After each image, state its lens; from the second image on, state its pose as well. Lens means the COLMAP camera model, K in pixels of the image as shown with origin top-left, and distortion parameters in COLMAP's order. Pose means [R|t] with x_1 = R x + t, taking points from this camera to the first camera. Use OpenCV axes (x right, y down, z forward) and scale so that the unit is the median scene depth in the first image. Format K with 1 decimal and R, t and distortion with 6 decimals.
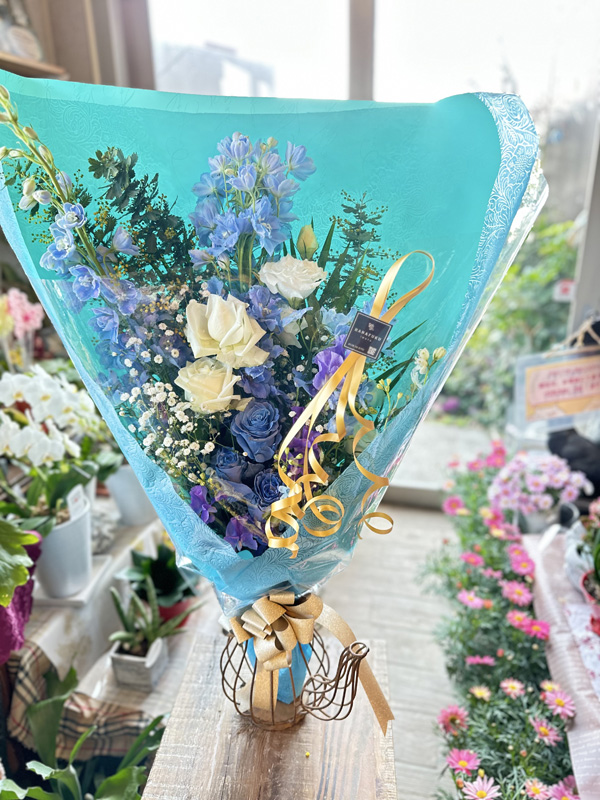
lens RADIAL K [[567.8, 0, 294.5], [0, 567.8, 398.0], [0, 0, 1]] dist [-0.003000, -0.024116]
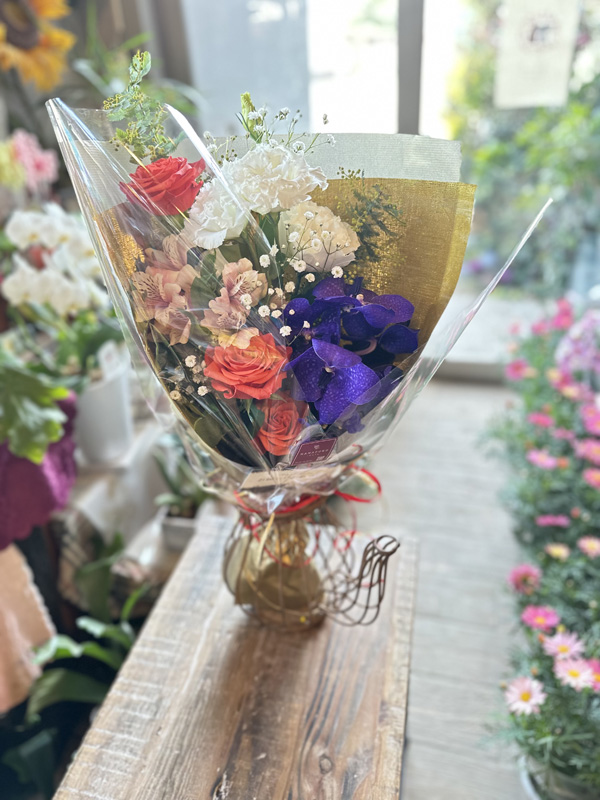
lens RADIAL K [[564.7, 0, 300.0], [0, 564.7, 400.0], [0, 0, 1]] dist [-0.005662, -0.017938]
pose [[0.998517, -0.020322, -0.050515, -0.032406], [0.028972, 0.983803, 0.176898, 0.092030], [0.046101, -0.178099, 0.982932, 0.107507]]
